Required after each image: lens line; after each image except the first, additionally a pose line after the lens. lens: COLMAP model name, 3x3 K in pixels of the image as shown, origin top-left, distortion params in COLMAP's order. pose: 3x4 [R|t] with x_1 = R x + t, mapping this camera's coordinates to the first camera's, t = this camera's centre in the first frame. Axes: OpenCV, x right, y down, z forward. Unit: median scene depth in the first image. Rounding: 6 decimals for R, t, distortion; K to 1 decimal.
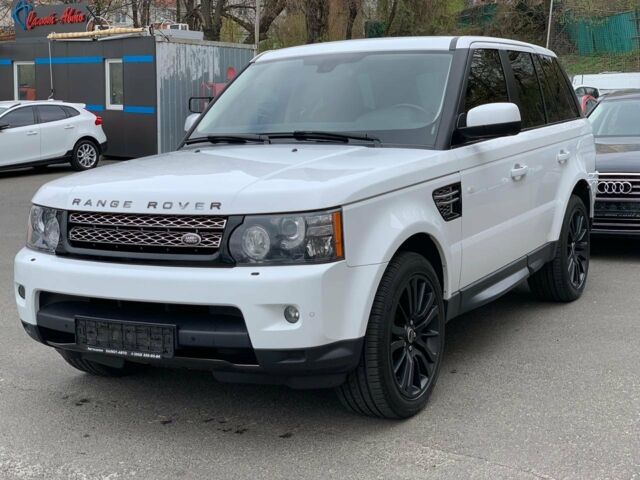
lens RADIAL K [[958.9, 0, 320.0], [0, 958.9, 240.0], [0, 0, 1]] dist [0.111191, -0.519012]
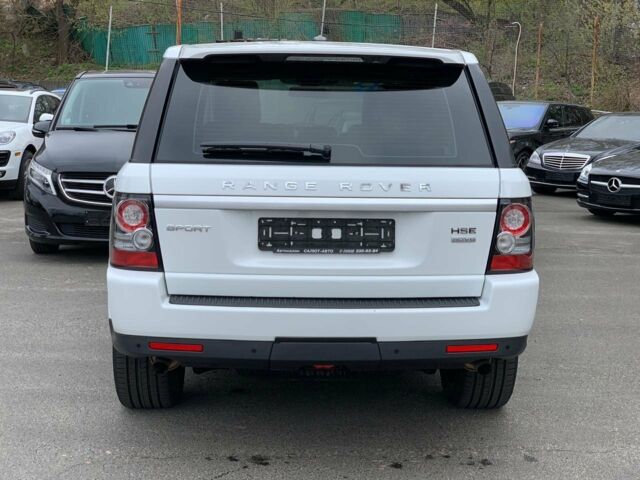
lens RADIAL K [[958.9, 0, 320.0], [0, 958.9, 240.0], [0, 0, 1]] dist [0.111191, -0.519012]
pose [[0.848624, -0.036764, 0.527718, -0.700672], [0.040377, 0.999174, 0.004677, -0.034598], [-0.527454, 0.017339, 0.849407, 0.249630]]
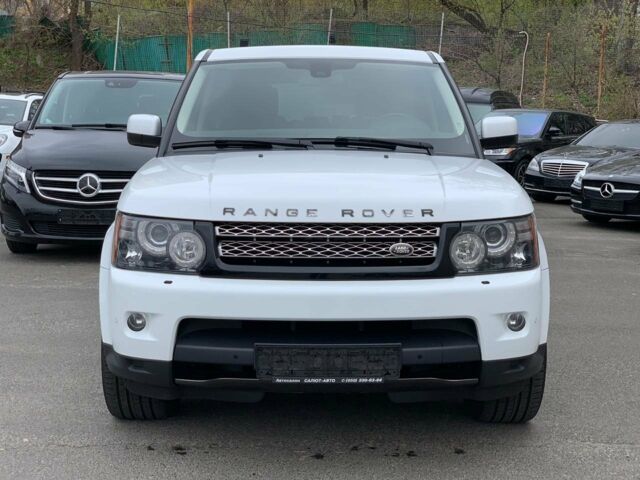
lens RADIAL K [[958.9, 0, 320.0], [0, 958.9, 240.0], [0, 0, 1]] dist [0.111191, -0.519012]
pose [[0.859475, -0.023851, 0.510621, -0.609227], [0.034010, 0.999366, -0.010566, -0.002441], [-0.510045, 0.026447, 0.859741, 0.224438]]
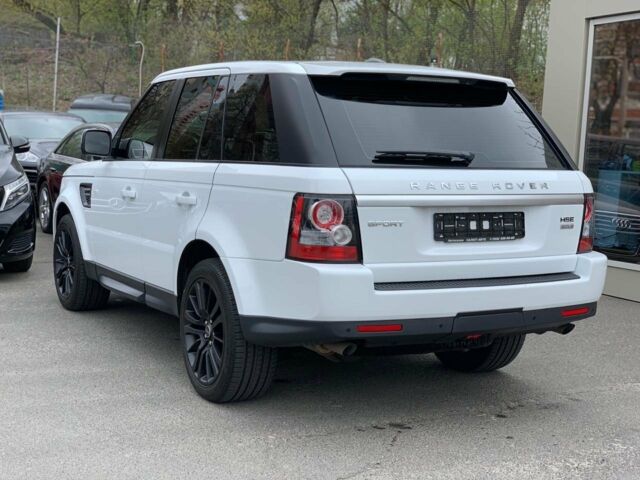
lens RADIAL K [[958.9, 0, 320.0], [0, 958.9, 240.0], [0, 0, 1]] dist [0.111191, -0.519012]
pose [[0.519704, -0.053985, 0.852639, -1.214780], [0.079395, 0.996735, 0.014716, -0.048863], [-0.850649, 0.060047, 0.522293, 0.579862]]
